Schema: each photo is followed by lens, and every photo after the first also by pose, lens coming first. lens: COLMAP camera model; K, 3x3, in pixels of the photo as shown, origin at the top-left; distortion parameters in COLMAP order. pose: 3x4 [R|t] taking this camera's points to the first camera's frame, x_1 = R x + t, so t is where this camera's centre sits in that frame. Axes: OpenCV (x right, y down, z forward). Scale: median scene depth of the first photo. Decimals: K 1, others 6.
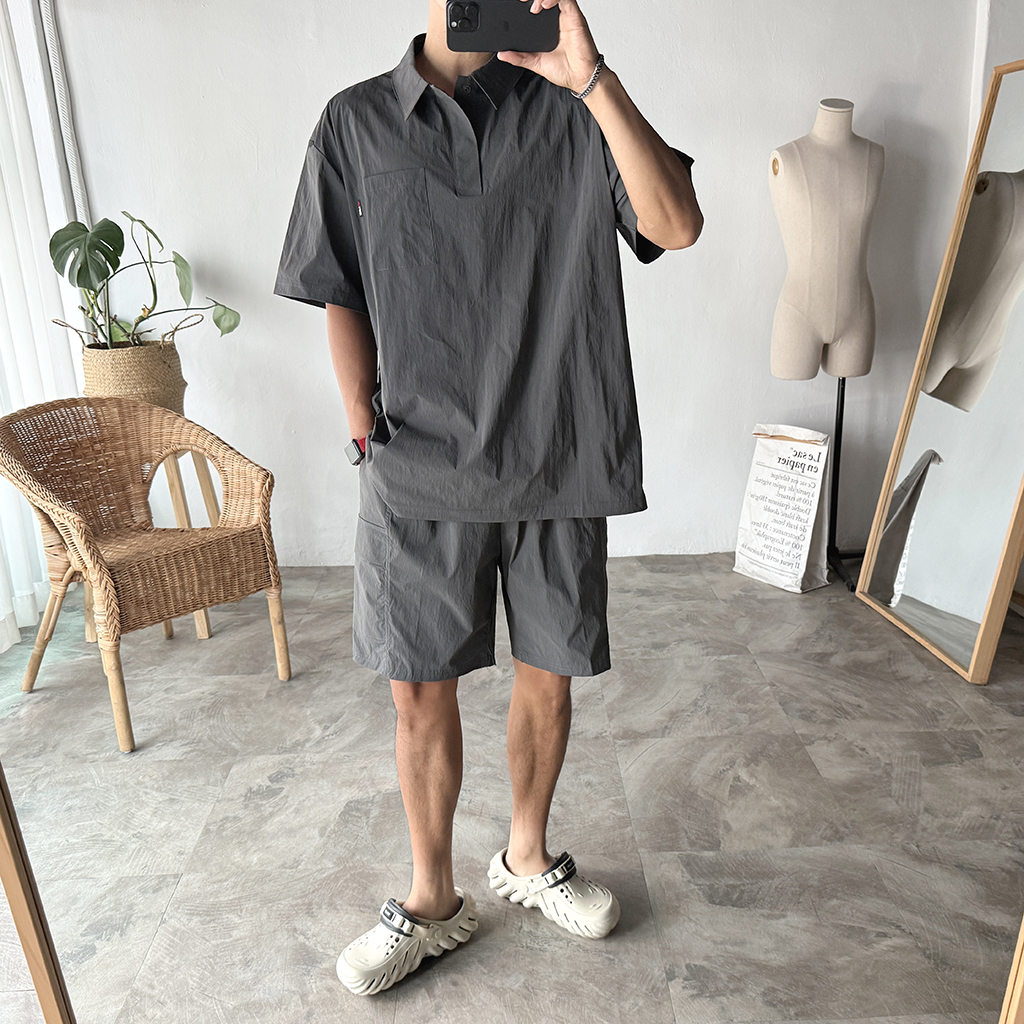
lens RADIAL K [[1119.5, 0, 565.3], [0, 1119.5, 574.1], [0, 0, 1]] dist [0.092706, -0.336585]
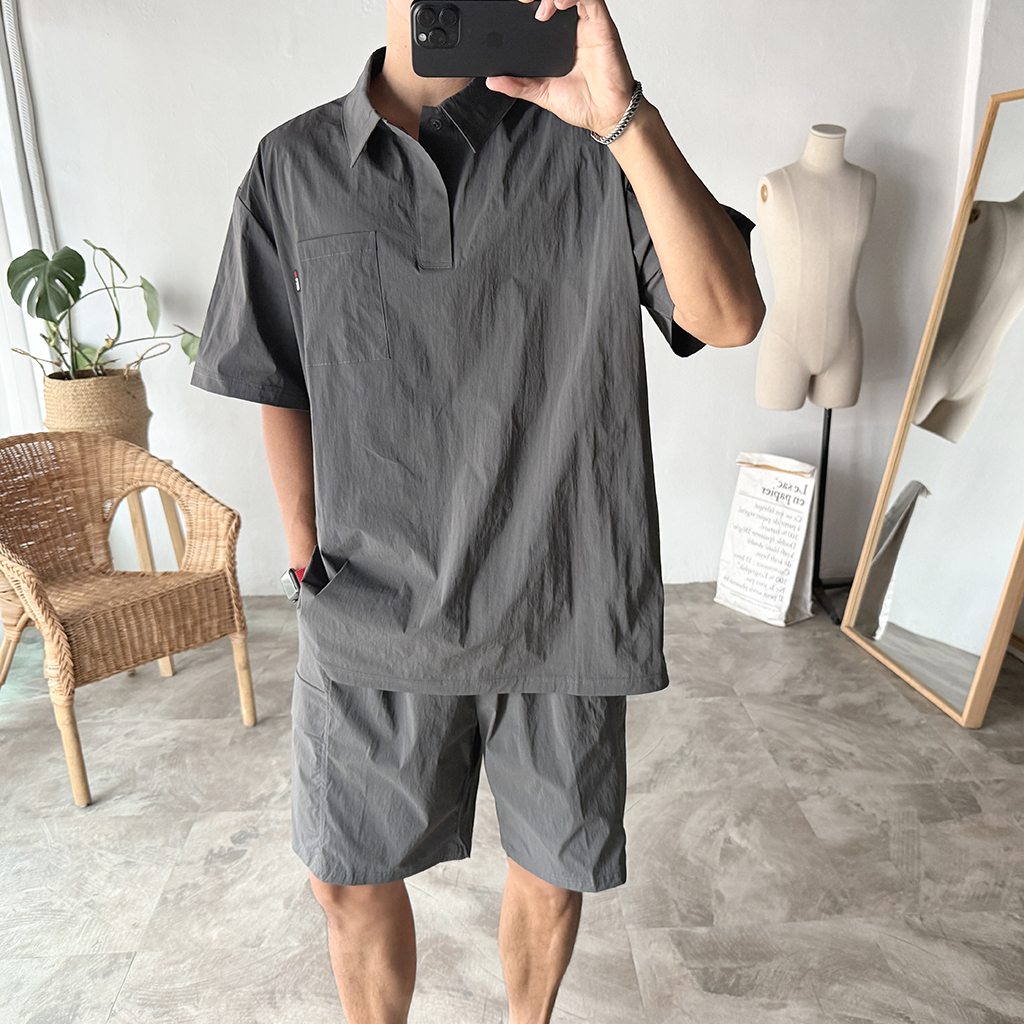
lens RADIAL K [[1026.7, 0, 525.4], [0, 1026.7, 512.7], [0, 0, 1]] dist [-0.016228, -0.029352]
pose [[0.999965, 0.006633, 0.005006, -0.023090], [-0.006521, 0.999733, -0.022188, -0.072194], [-0.005152, 0.022155, 0.999741, 0.135602]]
